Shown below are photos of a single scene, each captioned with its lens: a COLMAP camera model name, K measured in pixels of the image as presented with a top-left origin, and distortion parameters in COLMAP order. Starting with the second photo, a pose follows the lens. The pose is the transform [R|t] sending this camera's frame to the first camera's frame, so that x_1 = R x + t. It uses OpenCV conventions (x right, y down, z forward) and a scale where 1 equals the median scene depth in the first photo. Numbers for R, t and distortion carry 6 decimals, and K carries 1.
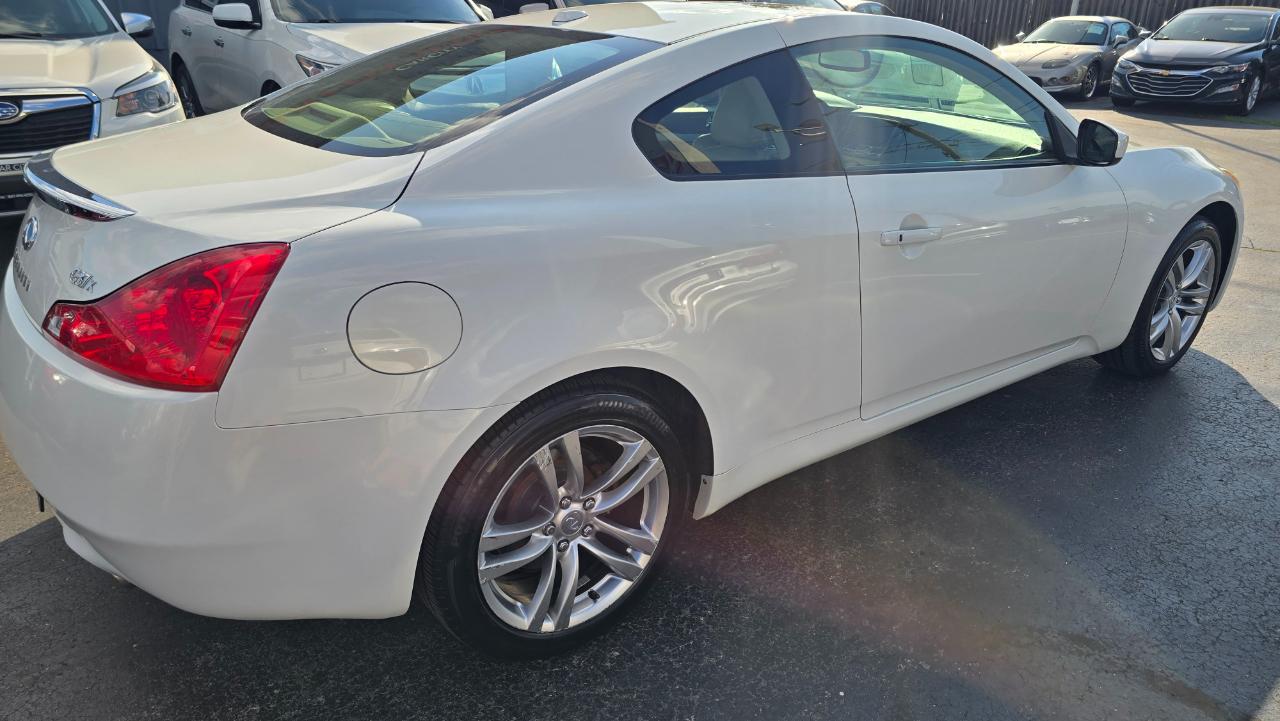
lens RADIAL K [[876.8, 0, 637.4], [0, 876.8, 365.1], [0, 0, 1]] dist [0.041274, -0.030166]
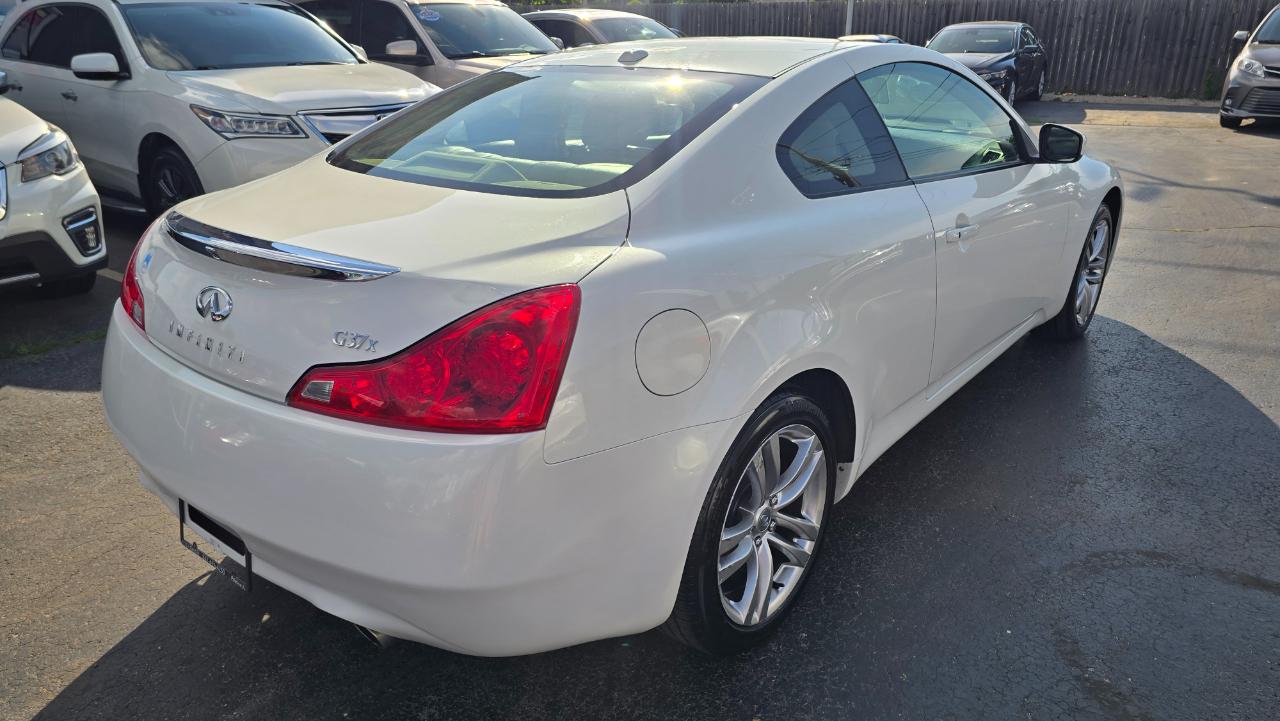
lens RADIAL K [[876.8, 0, 633.2], [0, 876.8, 366.7], [0, 0, 1]] dist [0.041274, -0.030166]
pose [[0.969602, -0.115880, 0.215509, -0.399586], [0.121343, 0.992535, -0.012249, -0.012461], [-0.212481, 0.038027, 0.976425, -0.026903]]
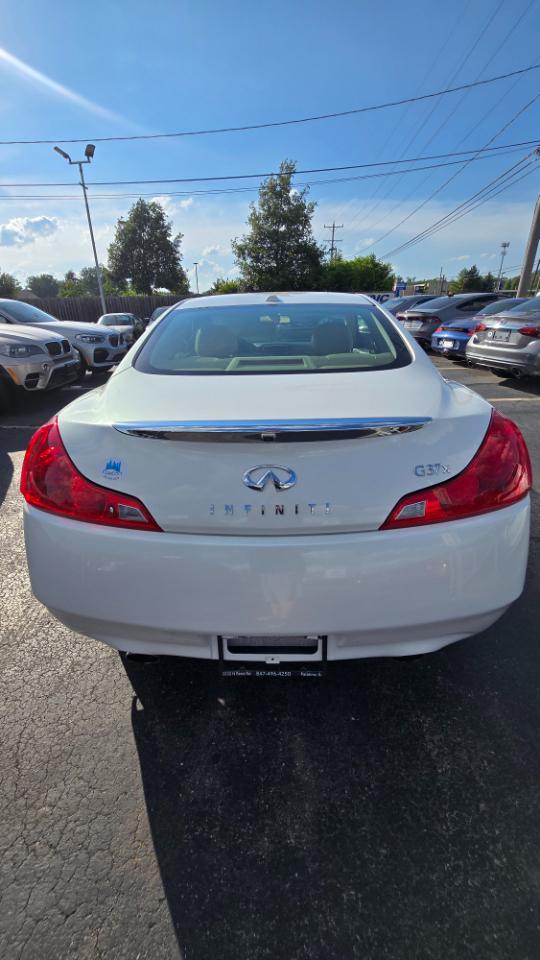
lens RADIAL K [[397.6, 0, 269.0], [0, 397.6, 482.8], [0, 0, 1]] dist [-0.003268, -0.000034]
pose [[0.614446, -0.355848, 0.704150, -0.926922], [0.341756, 0.924474, 0.168972, -0.204371], [-0.711097, 0.136823, 0.689653, 0.546166]]
